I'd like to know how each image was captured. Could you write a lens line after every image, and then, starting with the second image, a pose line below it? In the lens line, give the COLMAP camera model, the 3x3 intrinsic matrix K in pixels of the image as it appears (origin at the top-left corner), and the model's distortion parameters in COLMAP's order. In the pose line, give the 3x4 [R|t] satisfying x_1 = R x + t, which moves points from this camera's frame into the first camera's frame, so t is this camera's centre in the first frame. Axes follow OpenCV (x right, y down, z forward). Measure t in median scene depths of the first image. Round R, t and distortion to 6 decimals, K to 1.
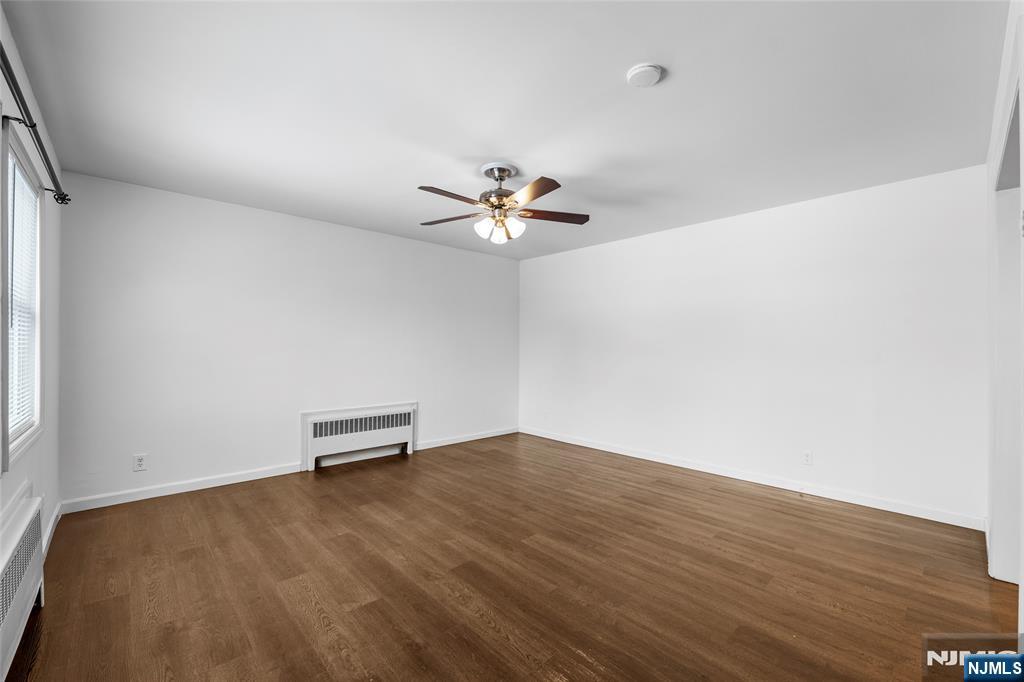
lens RADIAL K [[423.1, 0, 512.9], [0, 423.1, 342.2], [0, 0, 1]] dist [-0.013434, -0.000160]
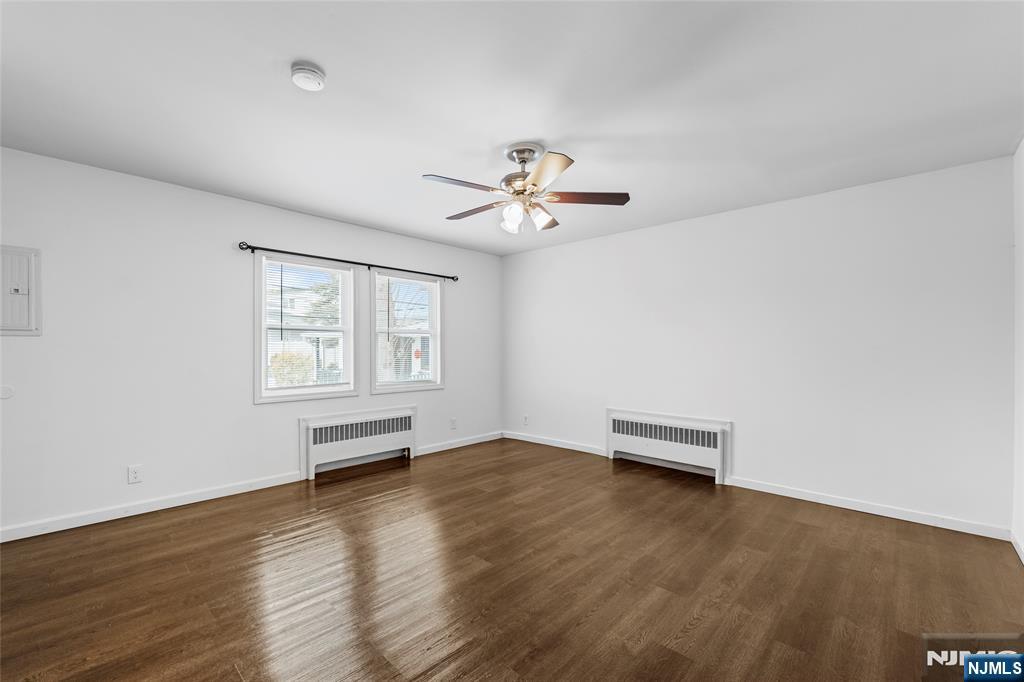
lens RADIAL K [[423.1, 0, 509.0], [0, 423.1, 348.7], [0, 0, 1]] dist [-0.013434, -0.000160]
pose [[0.066352, -0.005854, -0.997779, 0.705832], [0.006413, 0.999965, -0.005440, 0.013756], [0.997776, -0.006038, 0.066387, 0.752516]]
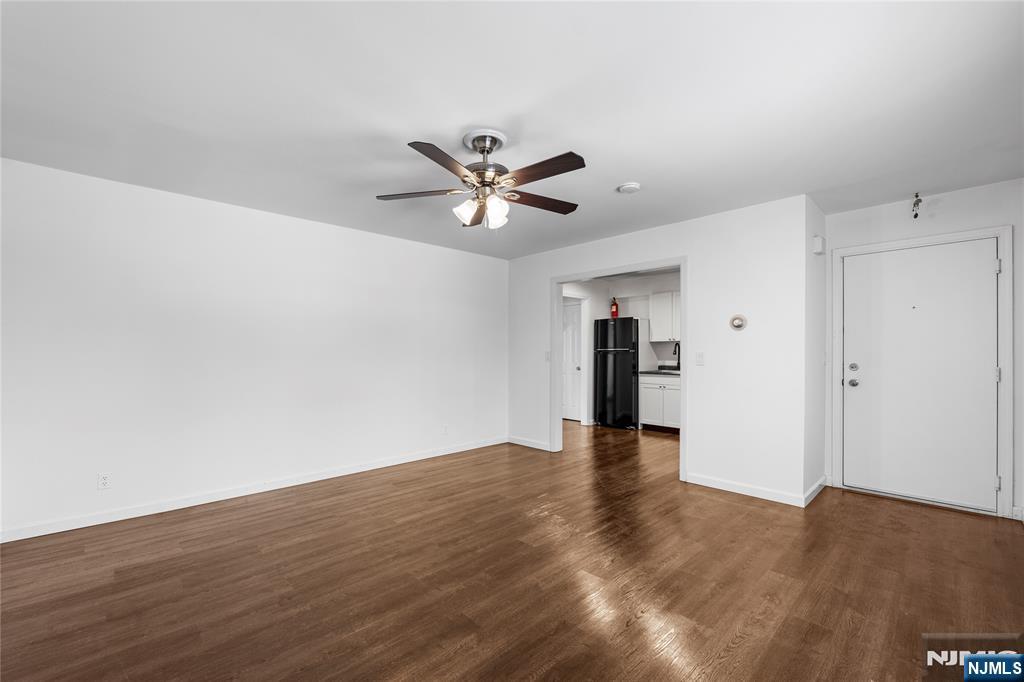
lens RADIAL K [[423.1, 0, 510.3], [0, 423.1, 347.8], [0, 0, 1]] dist [-0.013434, -0.000160]
pose [[-0.019754, 0.007645, 0.999776, -0.717966], [-0.010570, 0.999913, -0.007855, 0.009068], [-0.999749, -0.010723, -0.019672, 0.797980]]
